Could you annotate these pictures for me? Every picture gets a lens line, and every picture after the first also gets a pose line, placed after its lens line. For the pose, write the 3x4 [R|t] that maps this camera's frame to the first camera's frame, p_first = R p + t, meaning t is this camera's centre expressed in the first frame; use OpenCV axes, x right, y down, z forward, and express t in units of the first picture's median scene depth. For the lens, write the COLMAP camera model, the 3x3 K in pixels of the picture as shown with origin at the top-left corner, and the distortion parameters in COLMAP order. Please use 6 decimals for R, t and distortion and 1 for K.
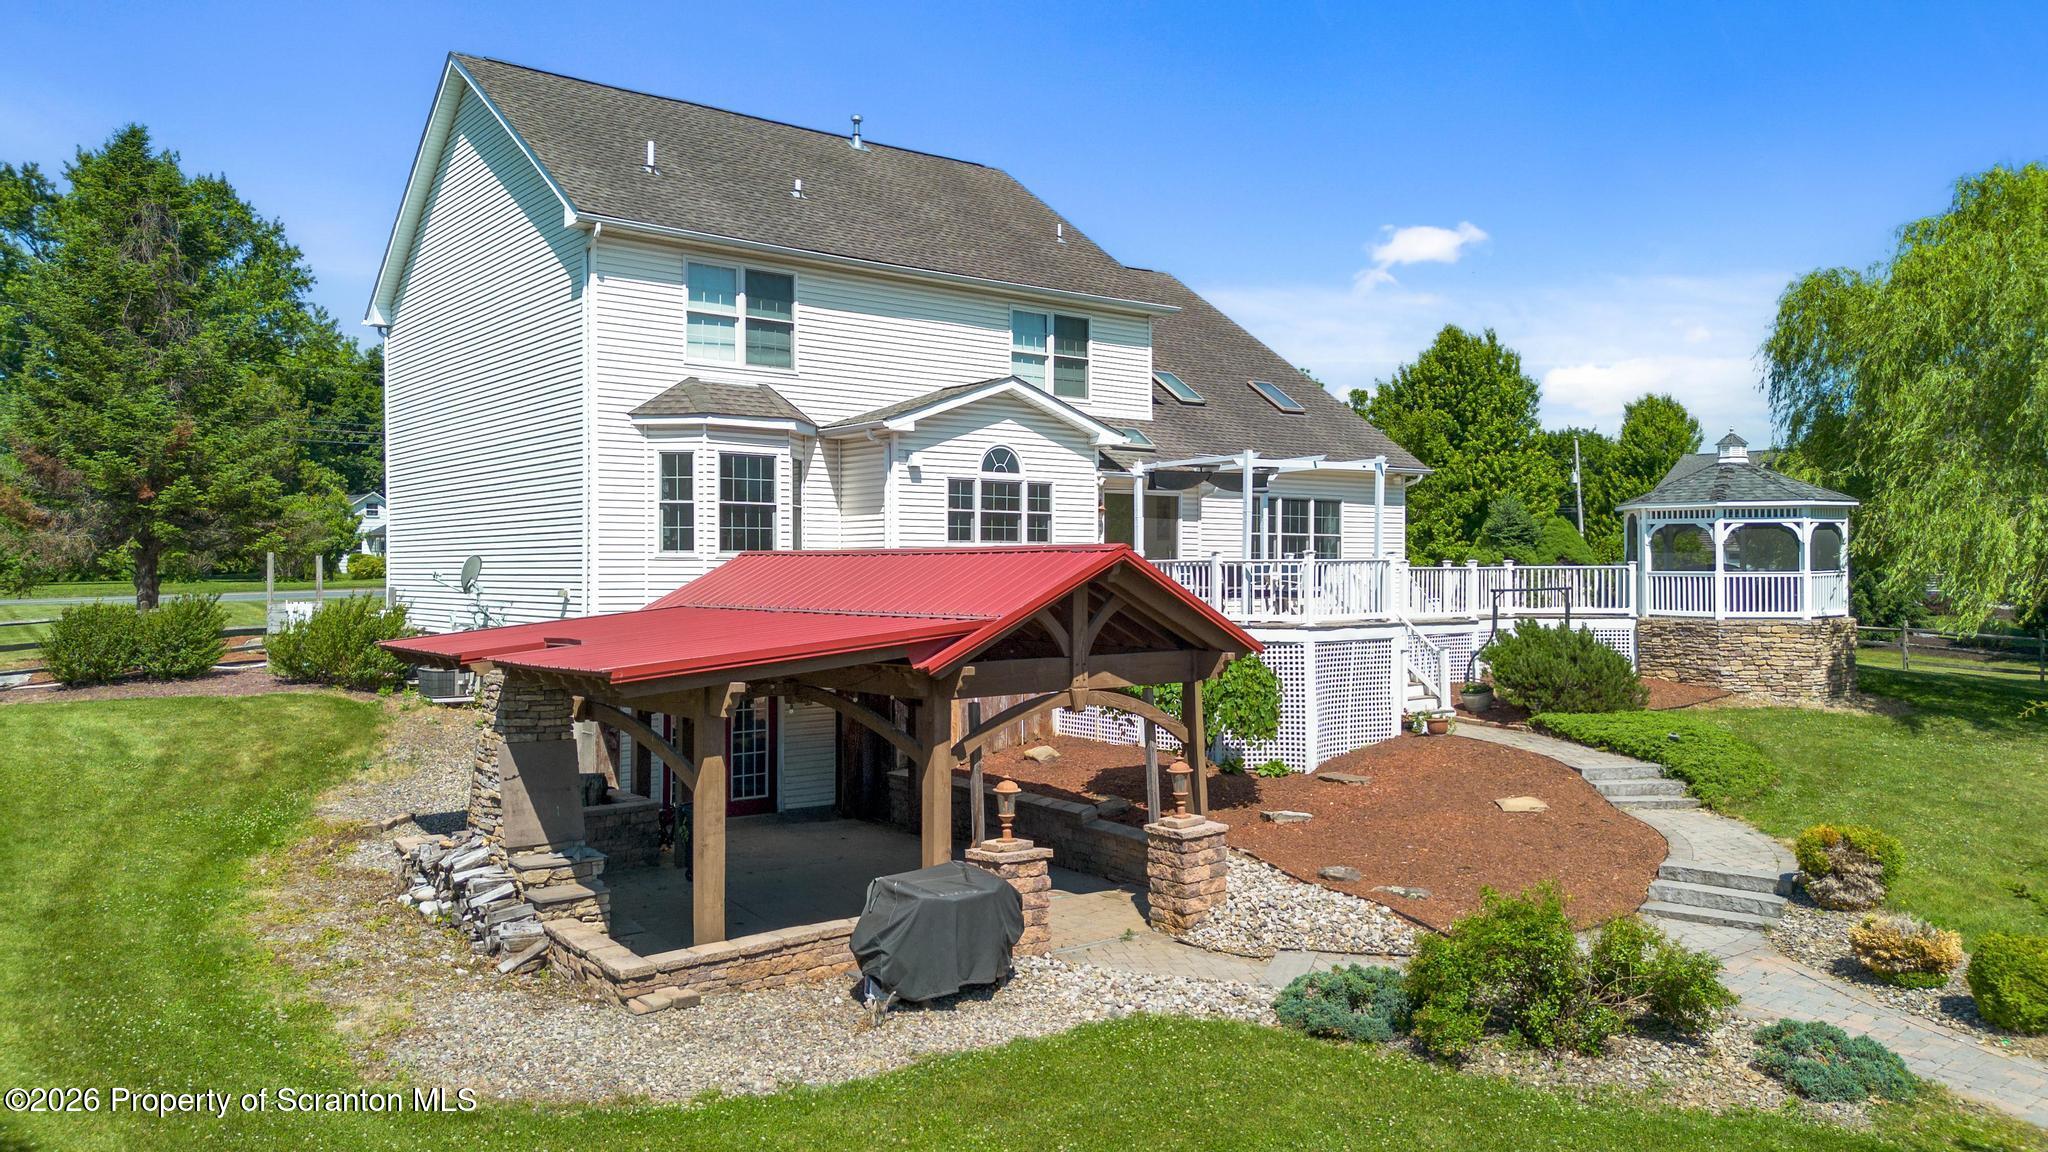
lens RADIAL K [[1447.1, 0, 1012.3], [0, 1447.1, 590.6], [0, 0, 1]] dist [0.092124, -0.098009]
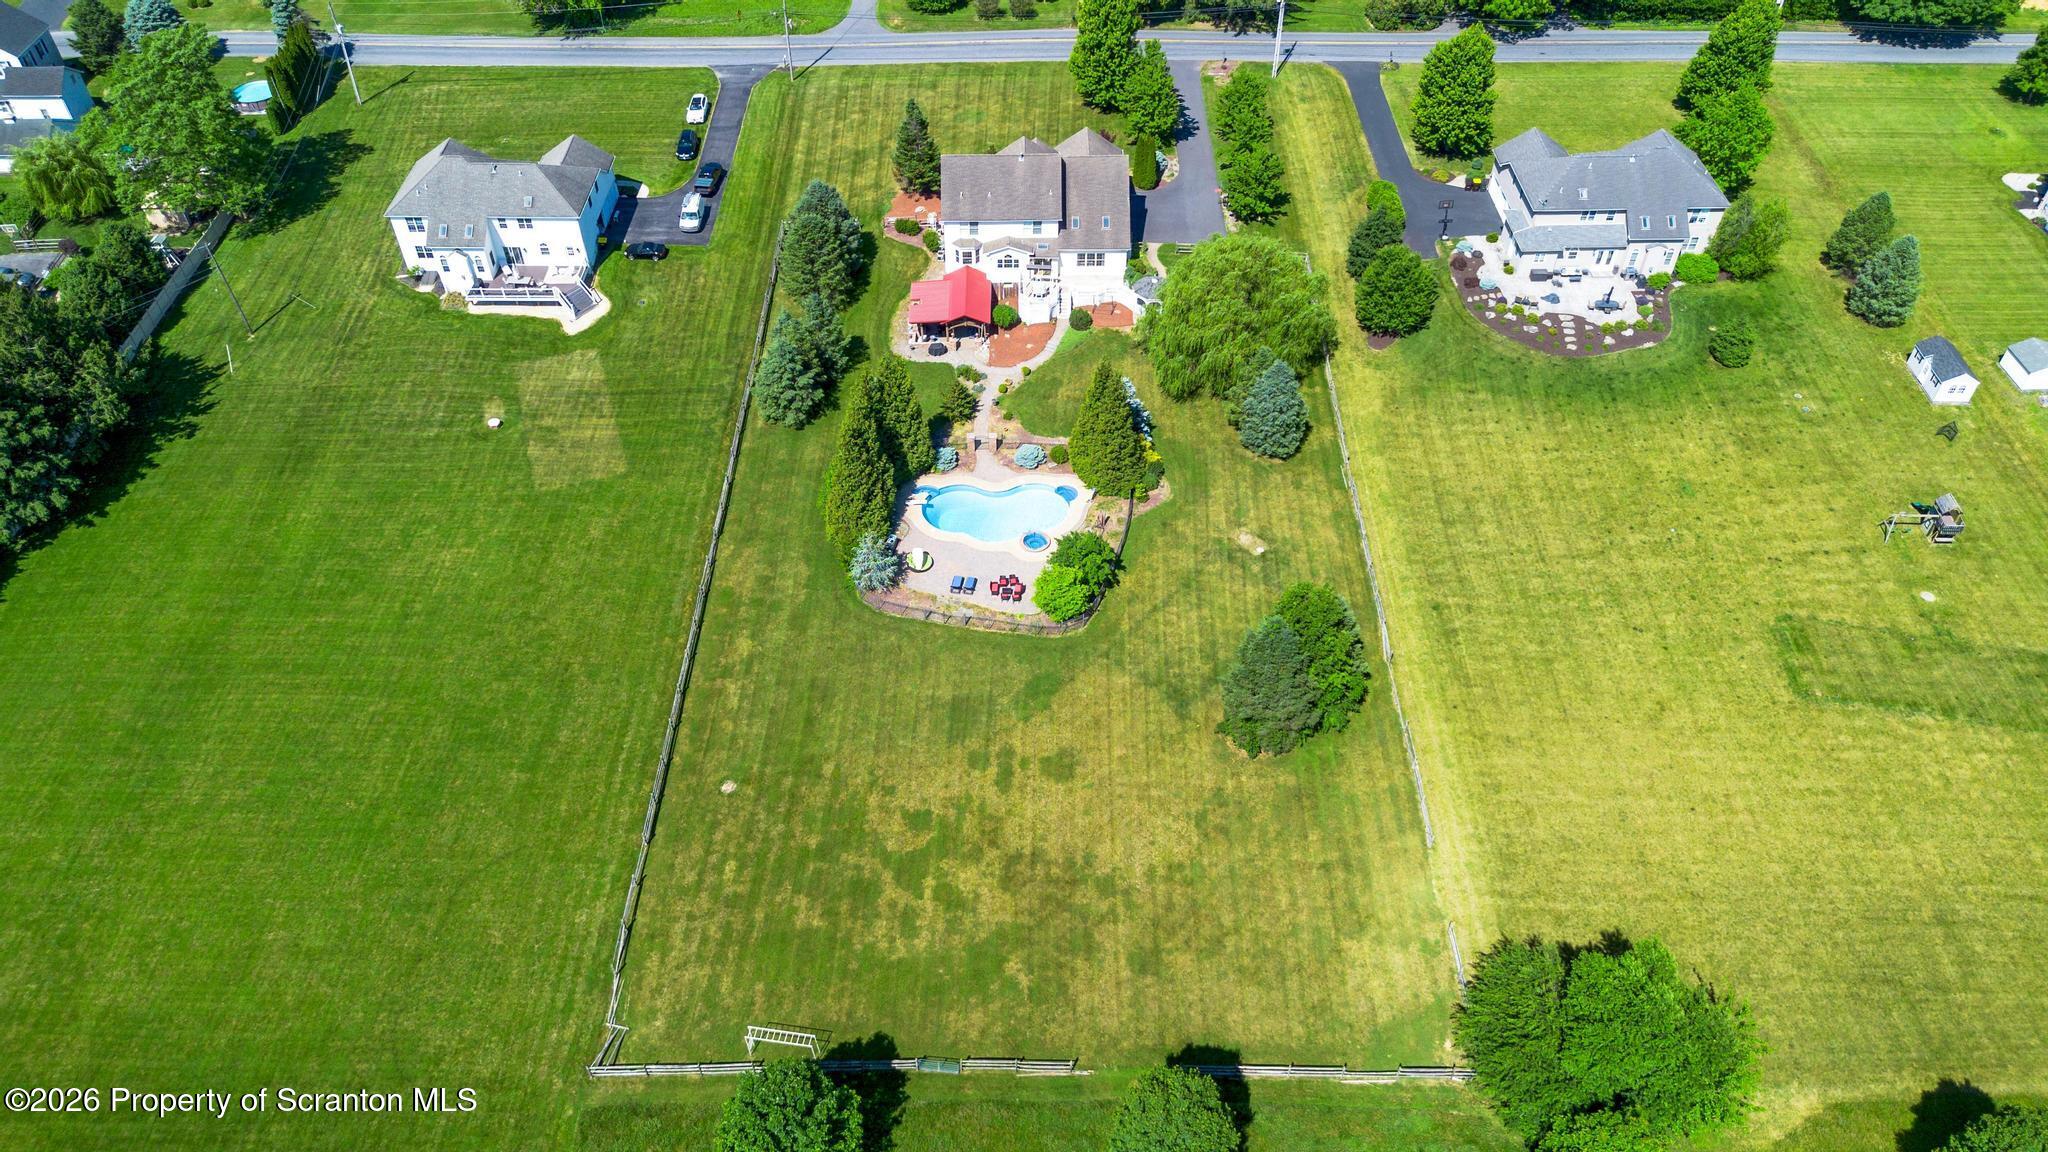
lens RADIAL K [[1400.7, 0, 1017.1], [0, 1400.7, 613.1], [0, 0, 1]] dist [0.060441, -0.074485]
pose [[0.793852, 0.438169, -0.421672, 3.177339], [-0.005434, 0.698495, 0.715594, -3.277766], [0.608087, -0.565784, 0.556883, -3.114082]]
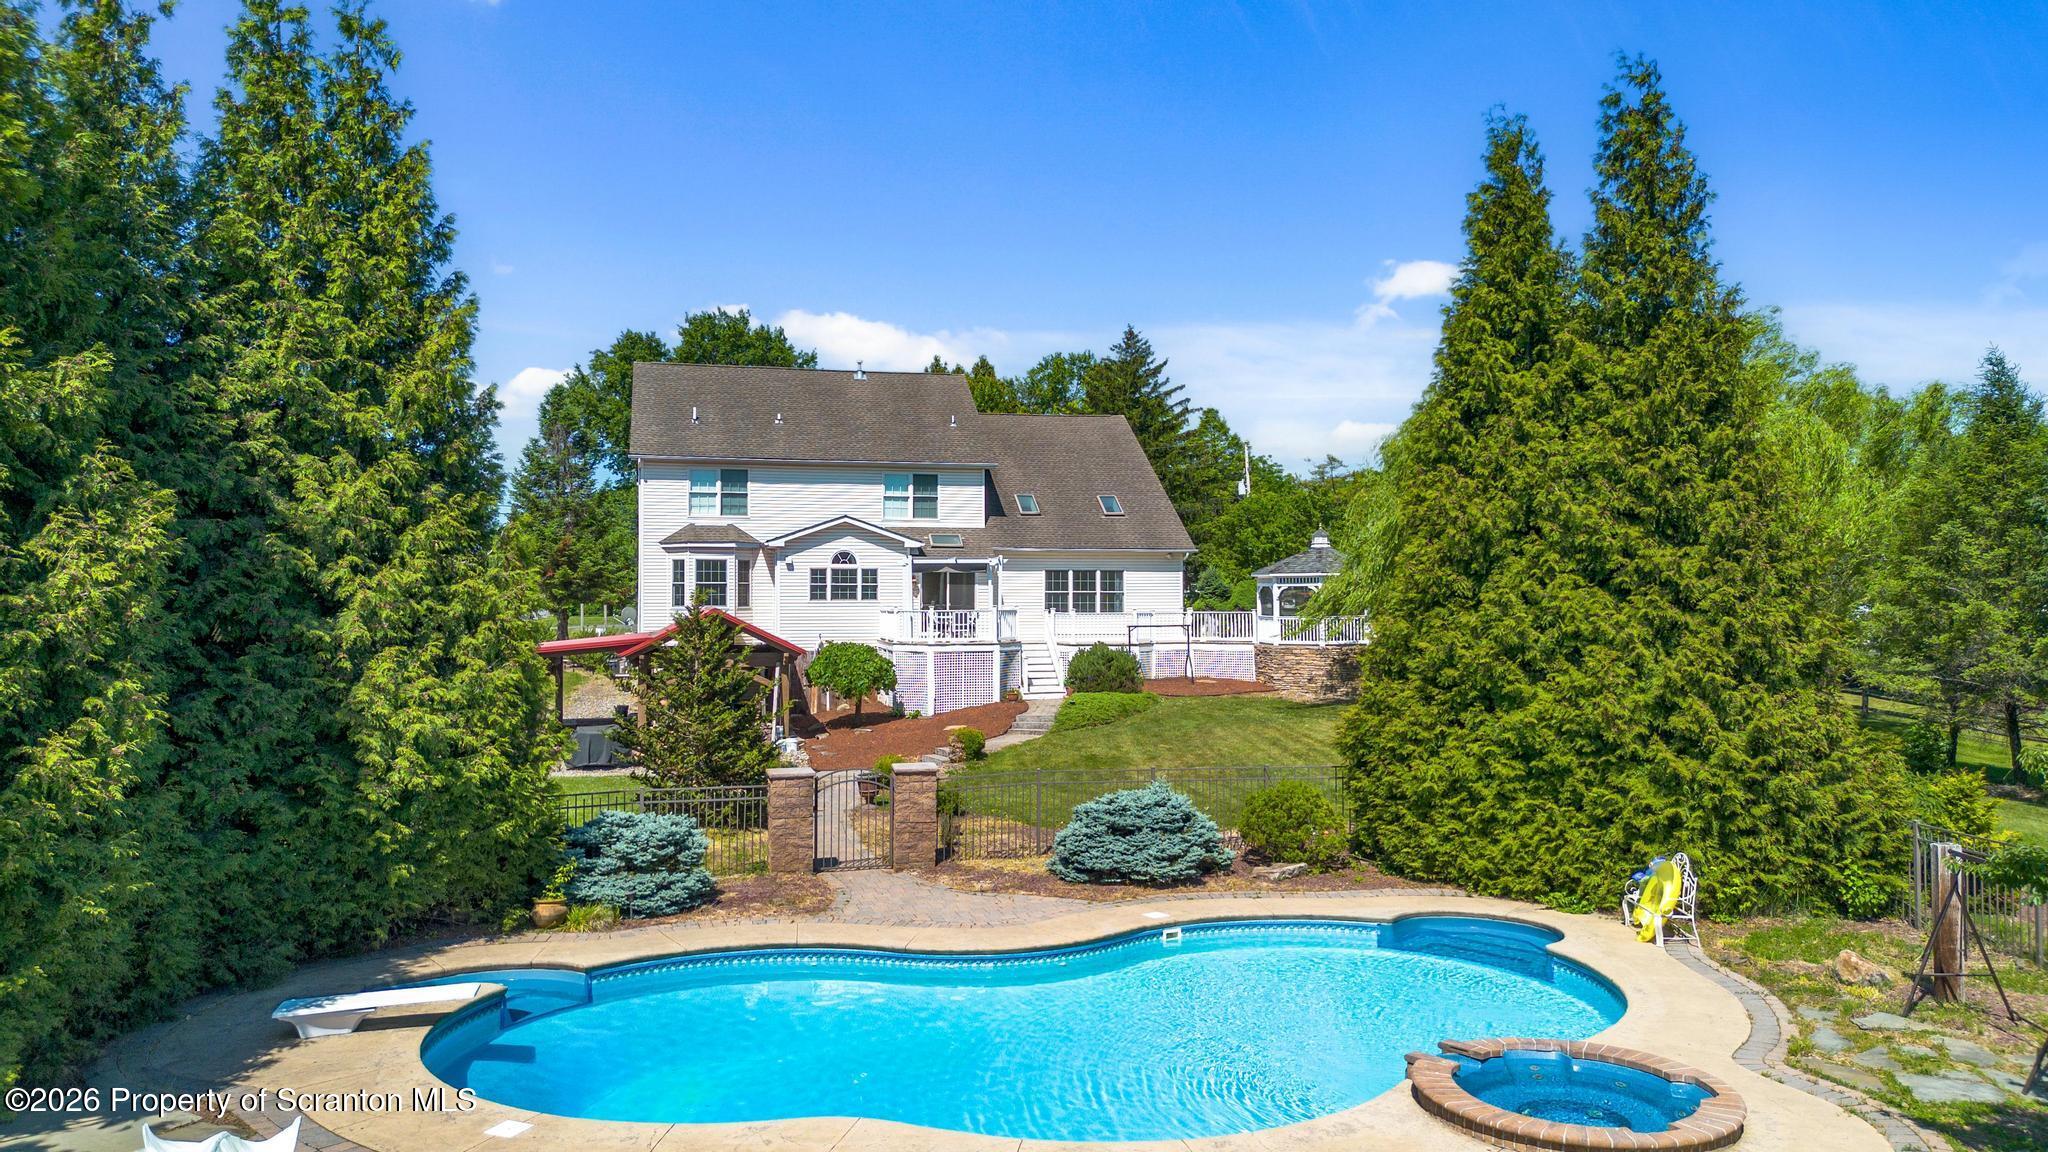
lens RADIAL K [[1474.0, 0, 1029.5], [0, 1474.0, 571.9], [0, 0, 1]] dist [0.102442, -0.110453]
pose [[0.909856, -0.007966, -0.414849, 1.054415], [-0.004647, 0.999557, -0.029386, -0.014254], [0.414899, 0.028665, 0.909416, -0.708428]]
